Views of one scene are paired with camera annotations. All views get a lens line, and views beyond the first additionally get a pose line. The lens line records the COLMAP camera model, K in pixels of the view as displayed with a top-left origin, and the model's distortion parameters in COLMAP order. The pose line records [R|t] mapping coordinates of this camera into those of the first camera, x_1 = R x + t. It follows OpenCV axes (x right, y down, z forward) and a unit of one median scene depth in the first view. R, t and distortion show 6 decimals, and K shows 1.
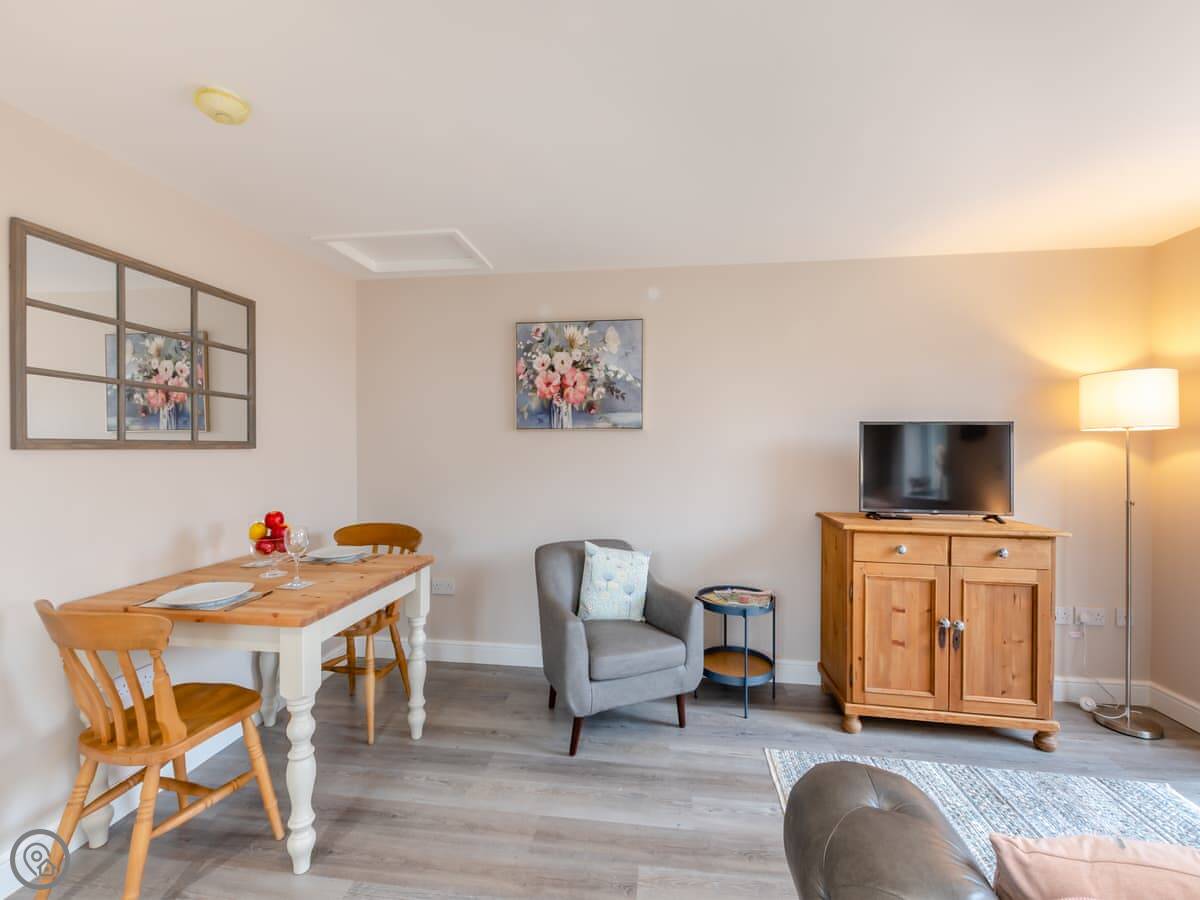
lens RADIAL K [[517.1, 0, 601.1], [0, 517.1, 450.0], [0, 0, 1]] dist [0.004458, -0.002494]
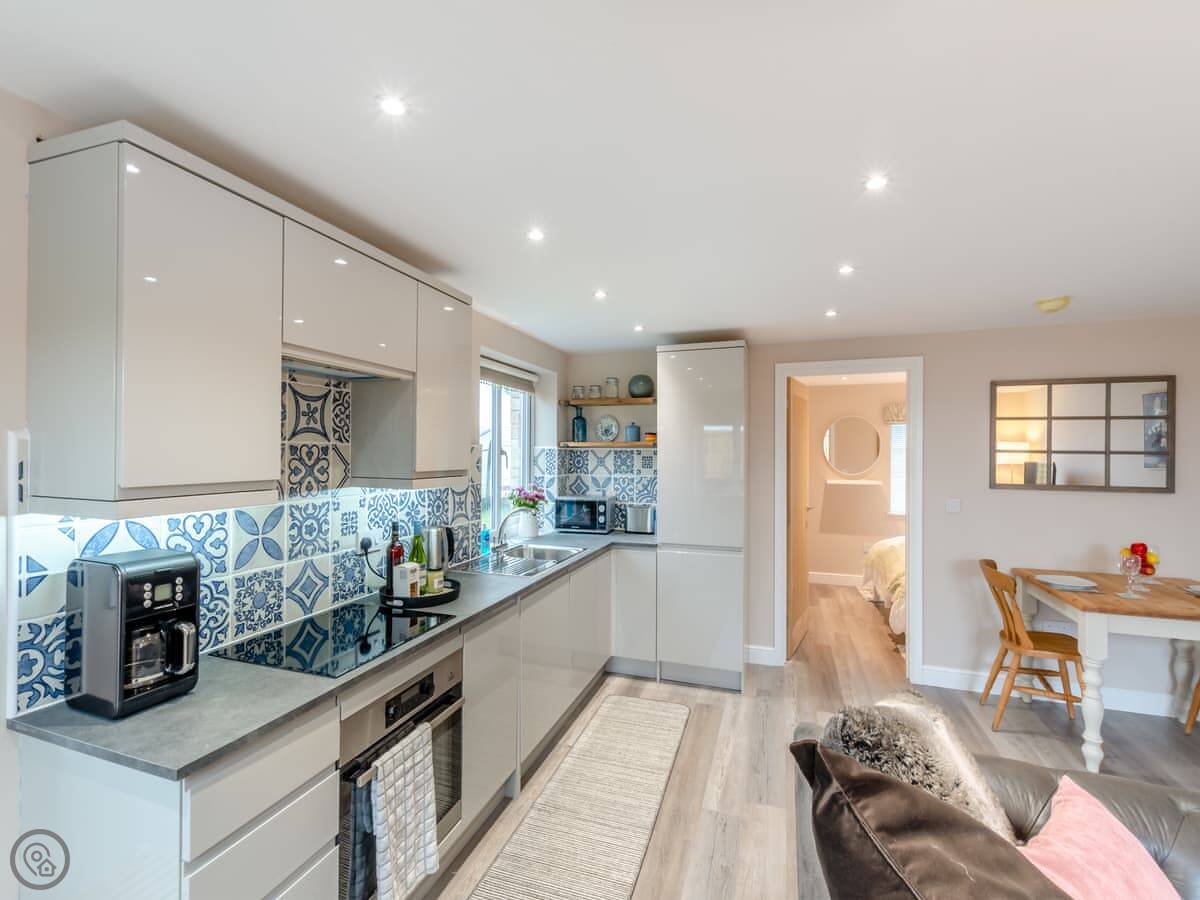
lens RADIAL K [[517.1, 0, 601.1], [0, 517.1, 451.5], [0, 0, 1]] dist [0.004458, -0.002494]
pose [[-0.204795, -0.001437, -0.978804, 0.740385], [-0.013007, 0.999915, 0.001253, -0.078016], [0.978719, 0.012988, -0.204796, -0.081865]]
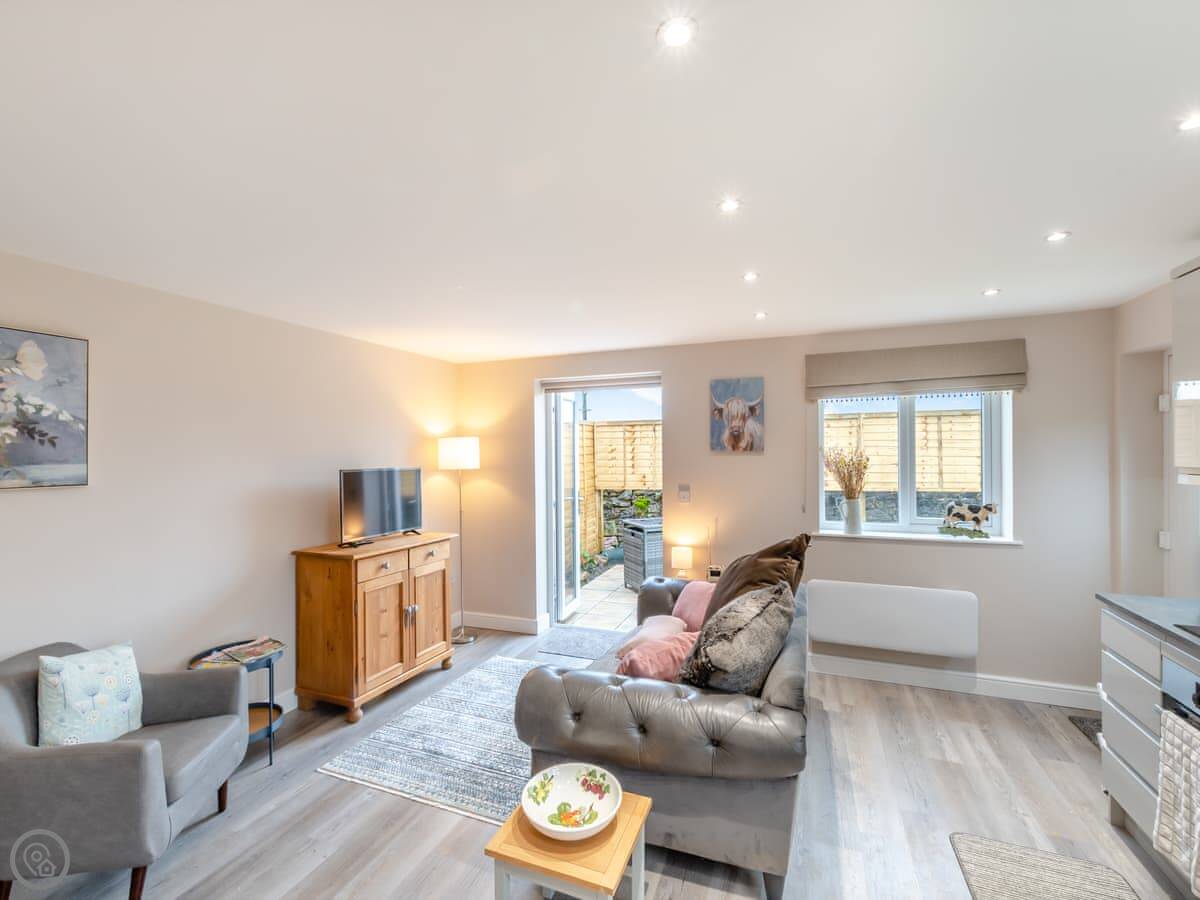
lens RADIAL K [[517.1, 0, 603.7], [0, 517.1, 450.5], [0, 0, 1]] dist [0.004458, -0.002494]
pose [[0.239411, -0.001554, 0.970917, -0.516607], [0.019225, 0.999810, -0.003141, -0.081375], [-0.970728, 0.019418, 0.239395, 0.096111]]
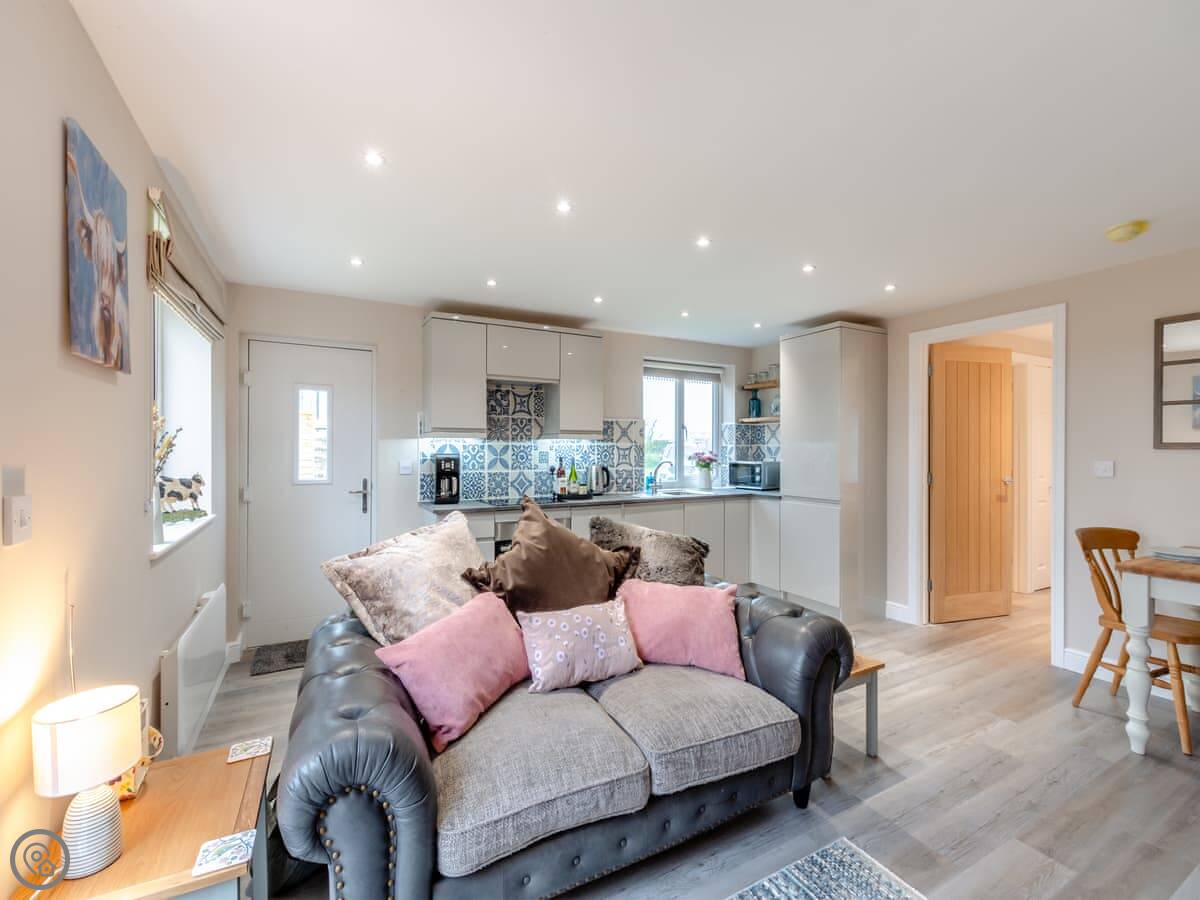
lens RADIAL K [[517.1, 0, 601.8], [0, 517.1, 450.8], [0, 0, 1]] dist [0.004458, -0.002494]
pose [[-0.811719, 0.002521, -0.584042, 0.828615], [-0.005325, 0.999917, 0.011717, -0.003689], [0.584023, 0.012622, -0.811639, 0.758519]]
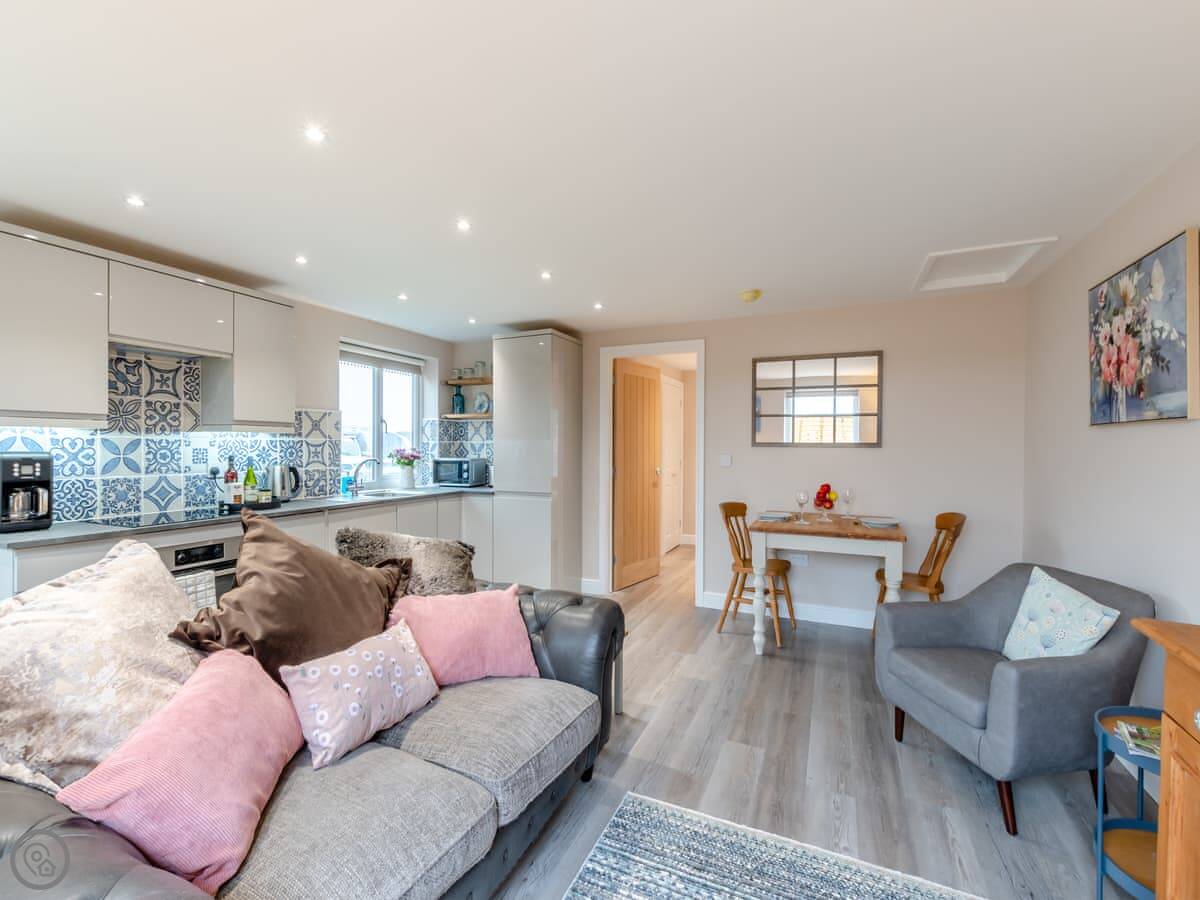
lens RADIAL K [[517.1, 0, 602.2], [0, 517.1, 450.5], [0, 0, 1]] dist [0.004458, -0.002494]
pose [[-0.287596, 0.008207, -0.957717, 0.909279], [-0.012577, 0.999845, 0.012345, -0.002764], [0.957669, 0.015595, -0.287448, 0.583005]]
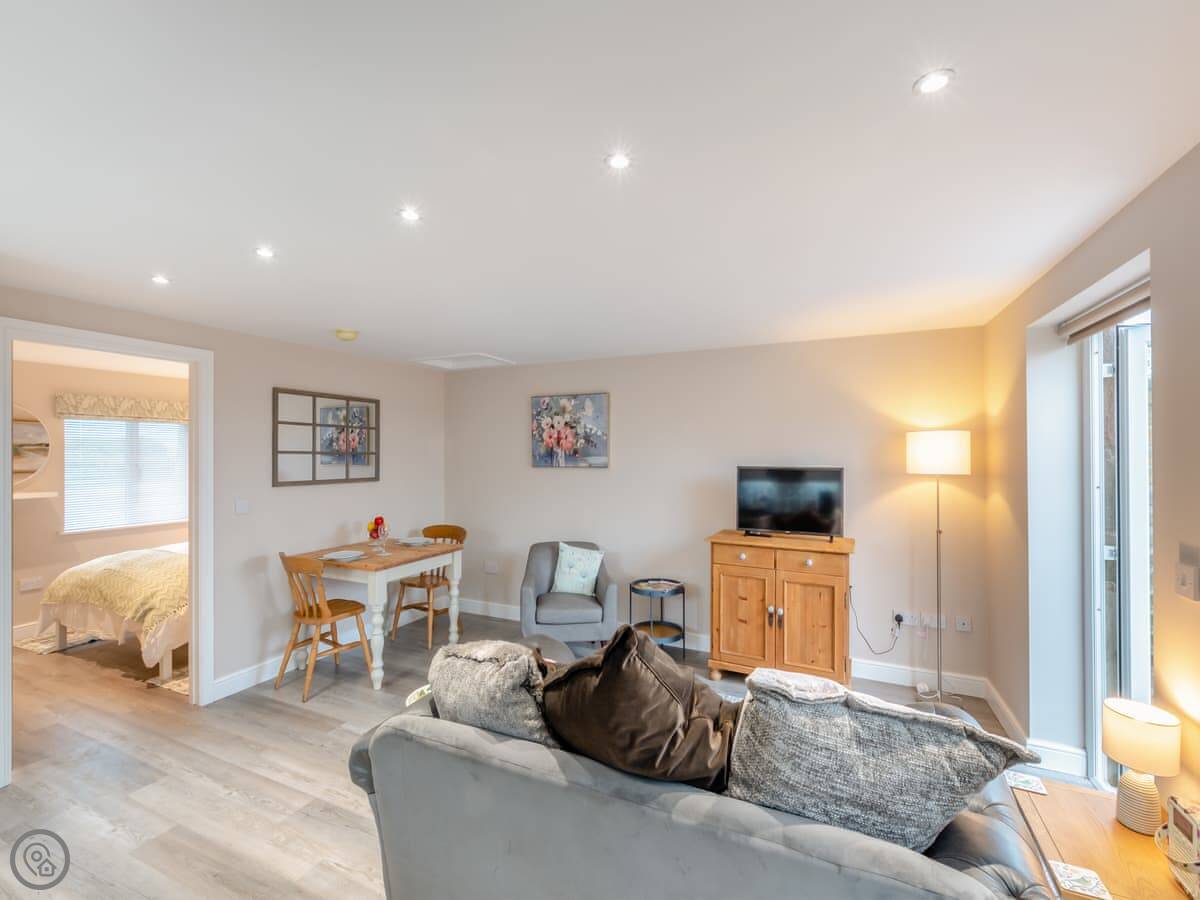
lens RADIAL K [[517.1, 0, 600.2], [0, 517.1, 450.5], [0, 0, 1]] dist [0.004458, -0.002494]
pose [[0.955556, -0.004030, -0.294781, 0.537701], [-0.000297, 0.999893, -0.014633, -0.073976], [0.294808, 0.014070, 0.955453, -0.445615]]
